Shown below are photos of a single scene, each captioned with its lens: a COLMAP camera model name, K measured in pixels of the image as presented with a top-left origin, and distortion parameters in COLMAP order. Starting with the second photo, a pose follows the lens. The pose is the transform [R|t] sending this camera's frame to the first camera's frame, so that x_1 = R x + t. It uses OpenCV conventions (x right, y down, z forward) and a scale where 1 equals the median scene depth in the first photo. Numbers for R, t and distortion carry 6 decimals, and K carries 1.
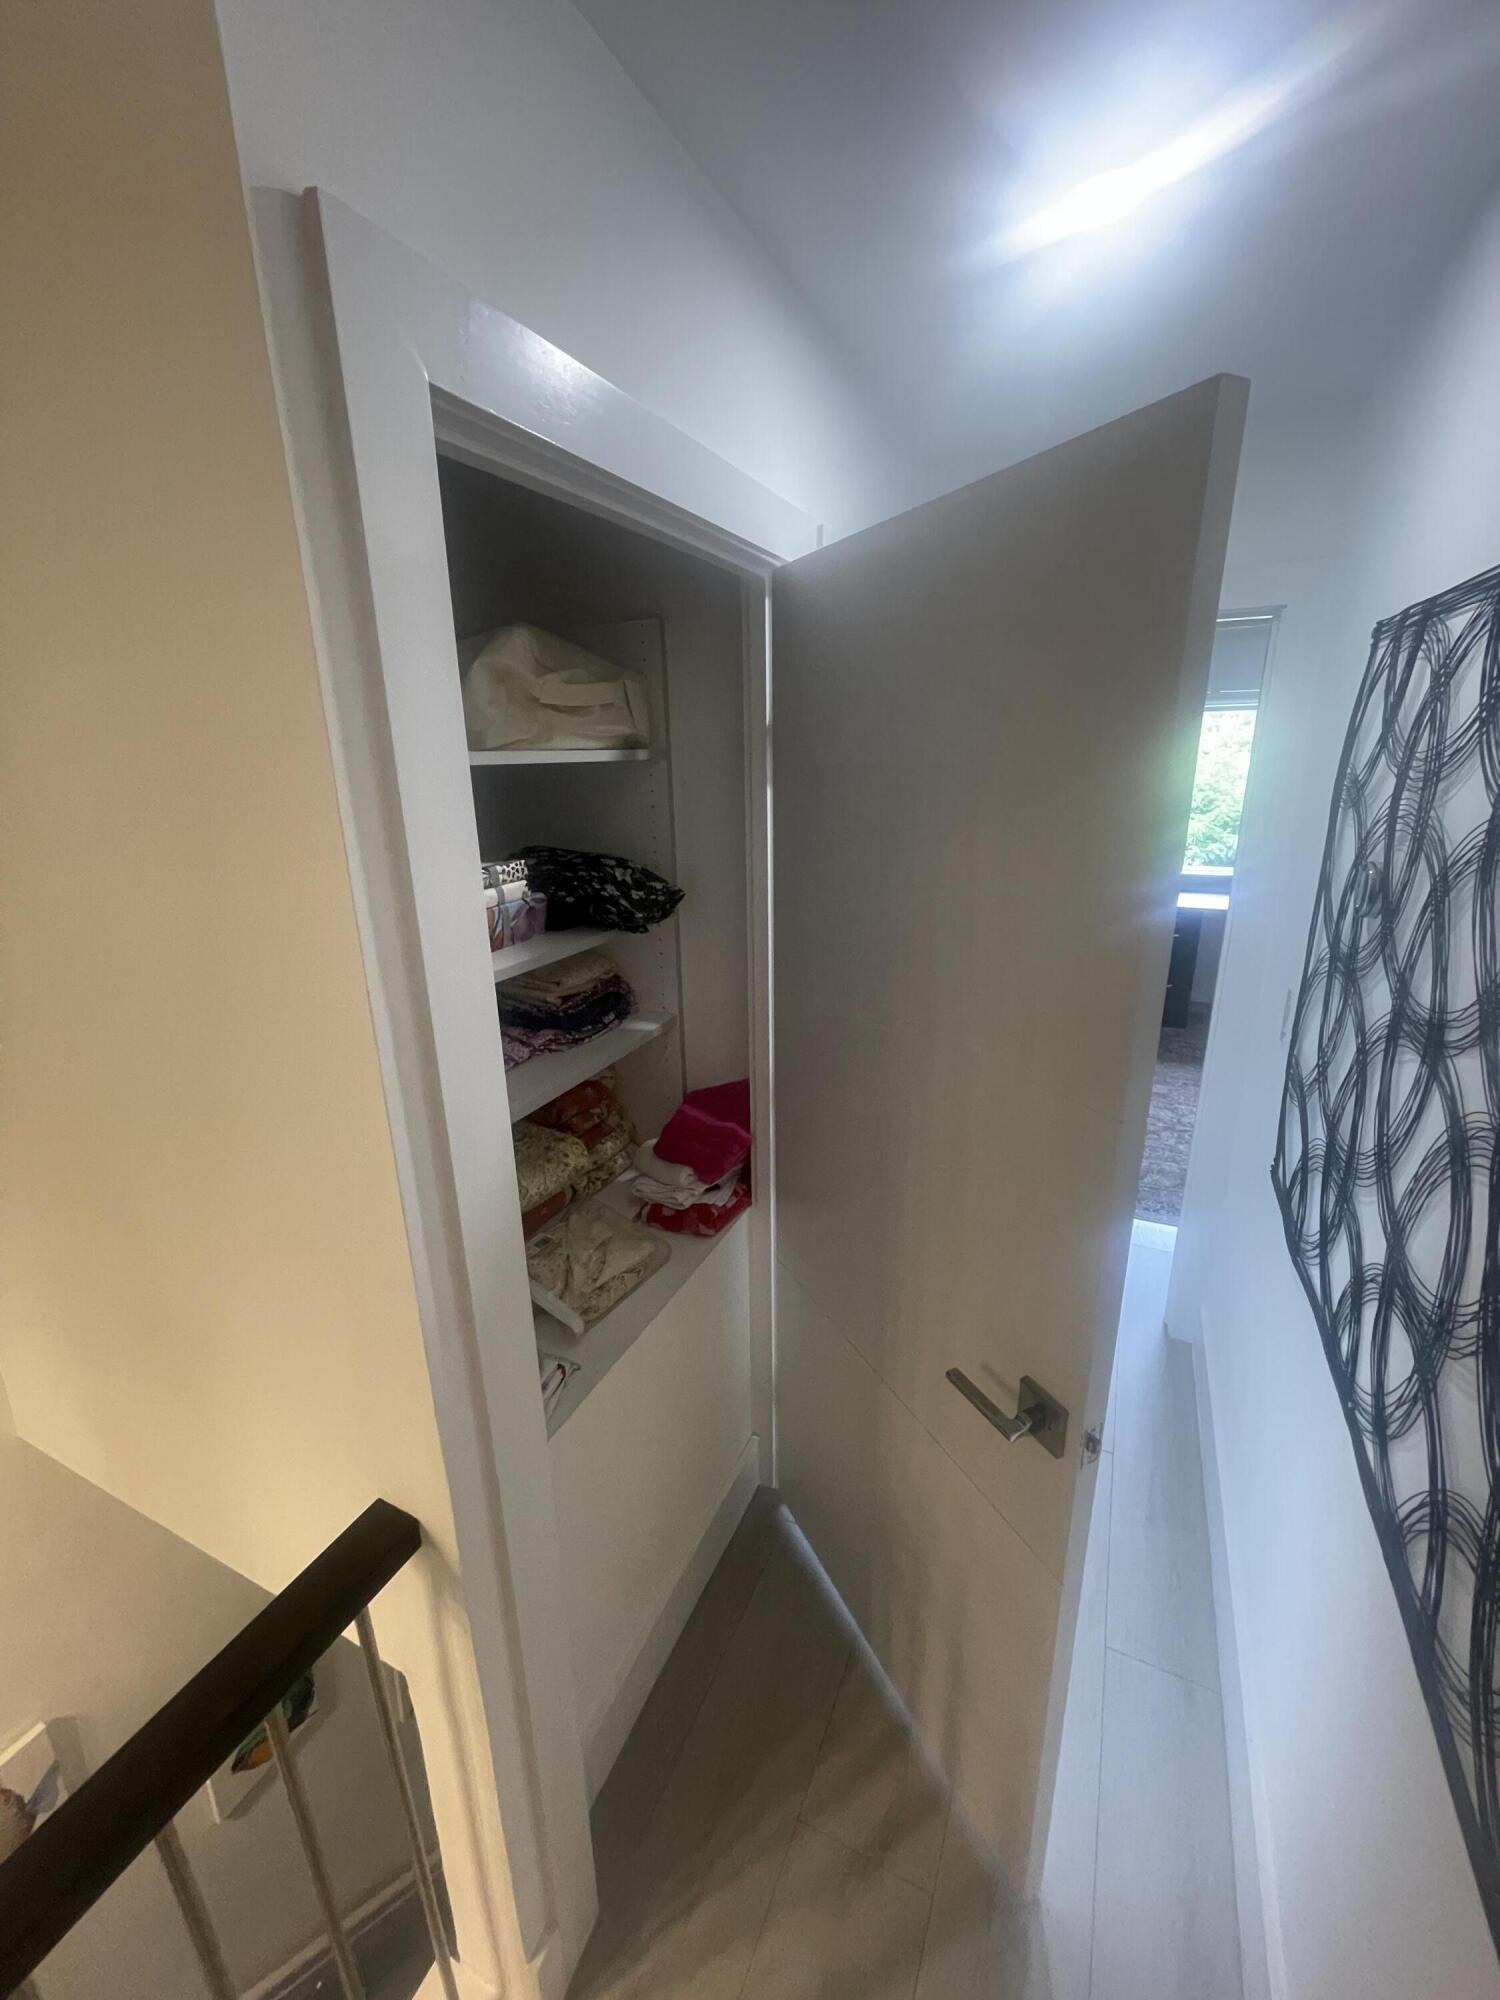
lens RADIAL K [[807.8, 0, 758.3], [0, 807.8, 998.0], [0, 0, 1]] dist [-0.023333, 0.000002]
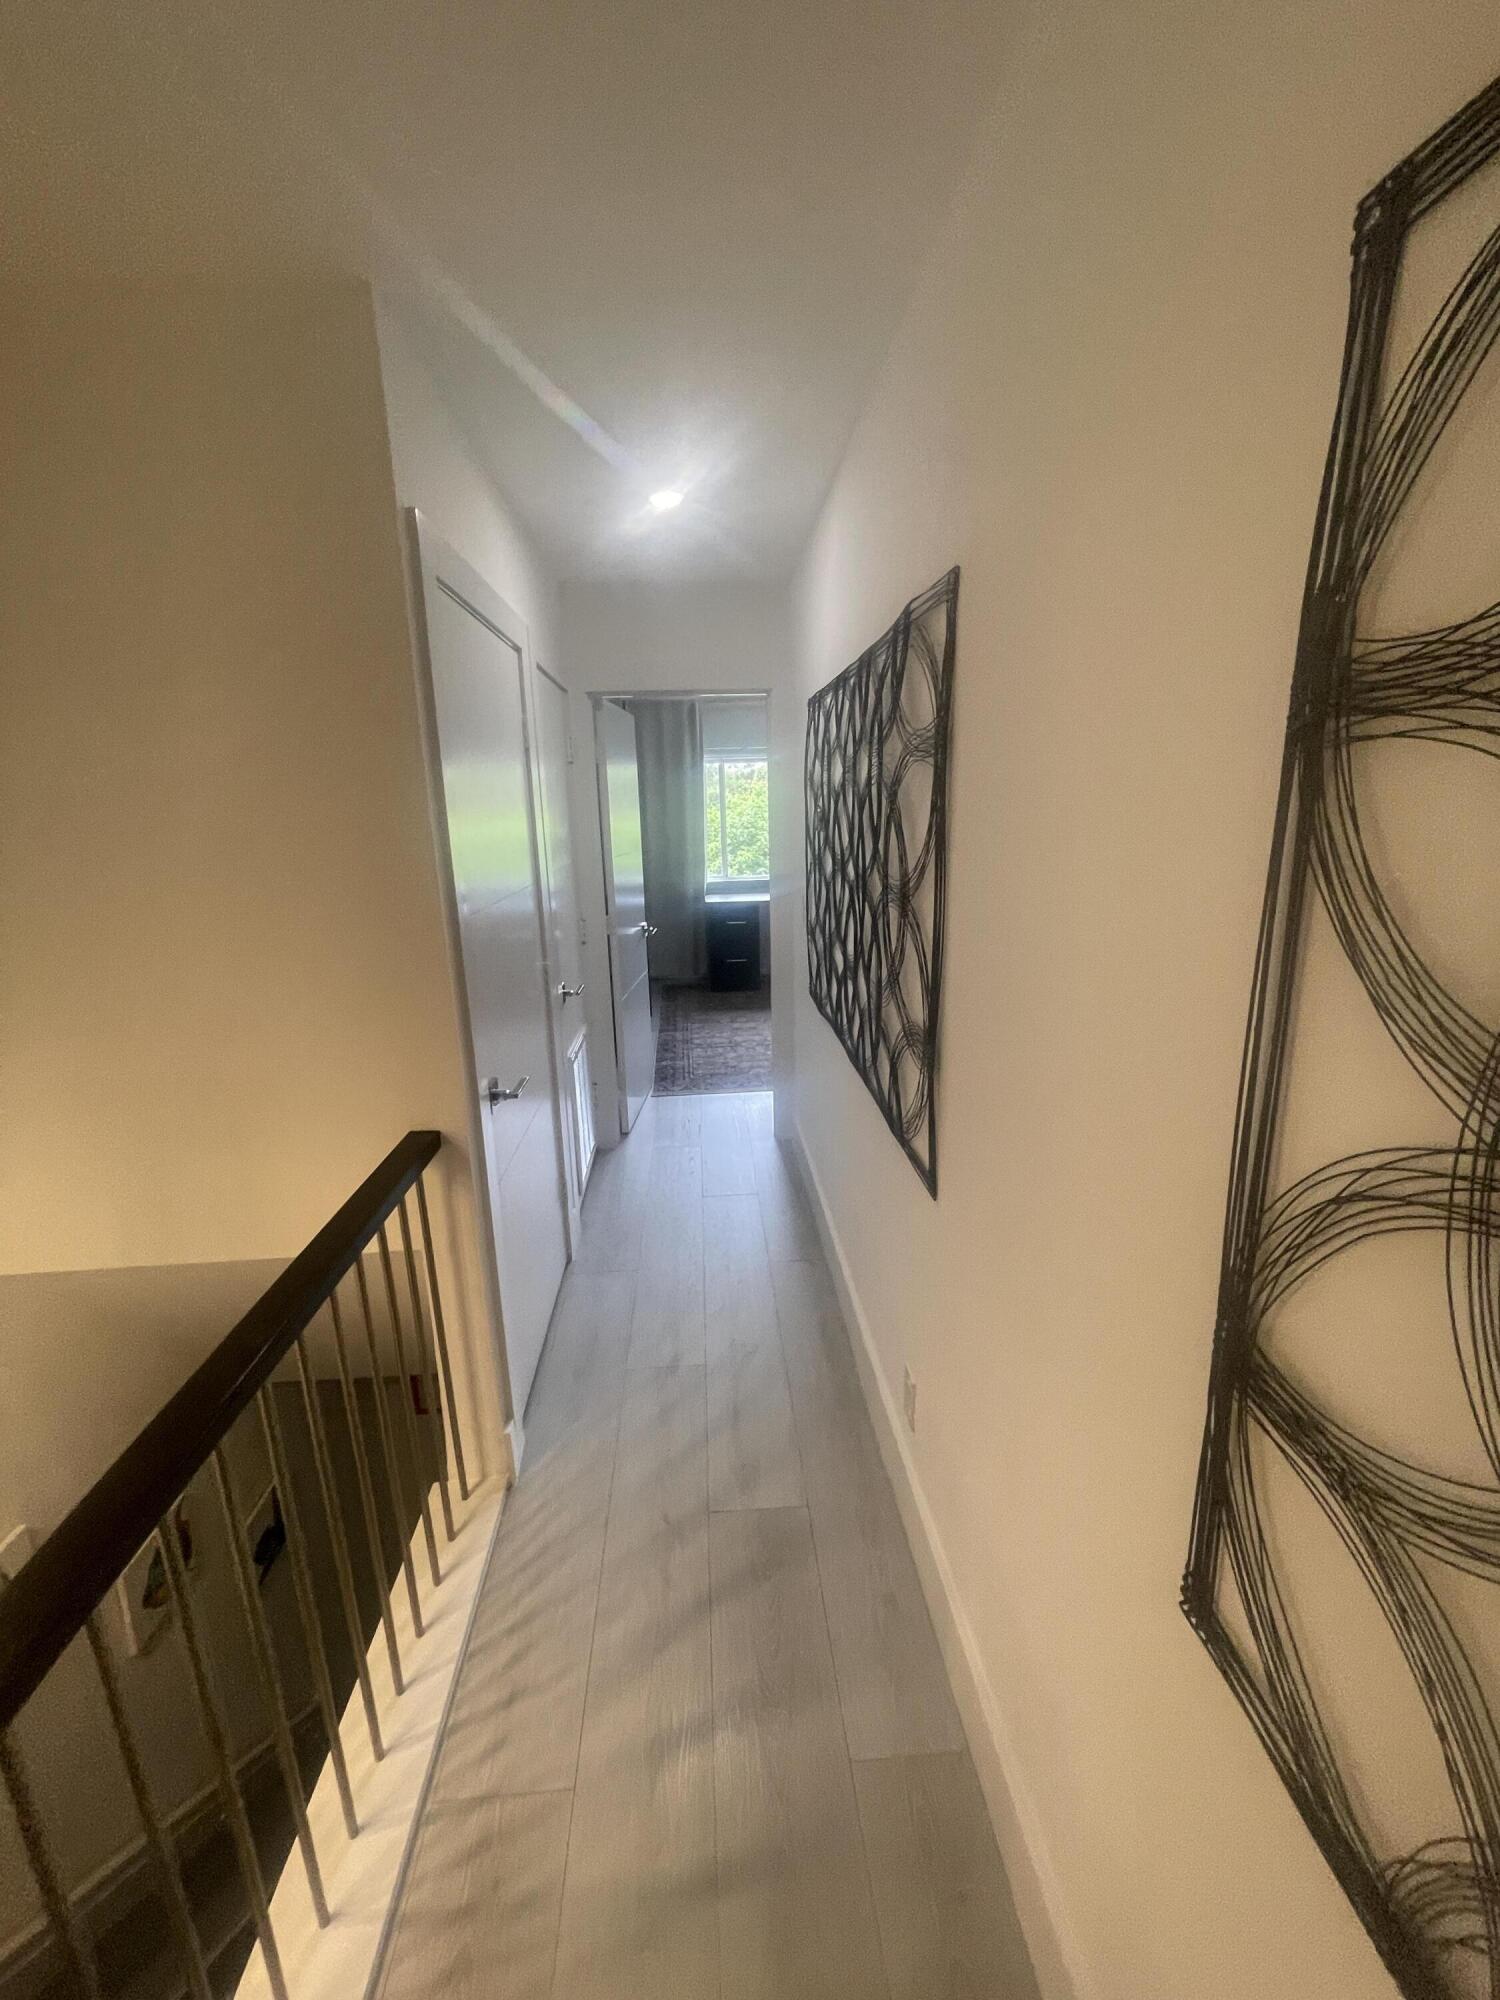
lens RADIAL K [[807.8, 0, 758.3], [0, 807.8, 998.0], [0, 0, 1]] dist [-0.023333, 0.000002]
pose [[0.871034, -0.116434, 0.477225, -0.510752], [0.144655, 0.989222, -0.022674, 0.392774], [-0.469442, 0.088783, 0.878489, -0.857906]]
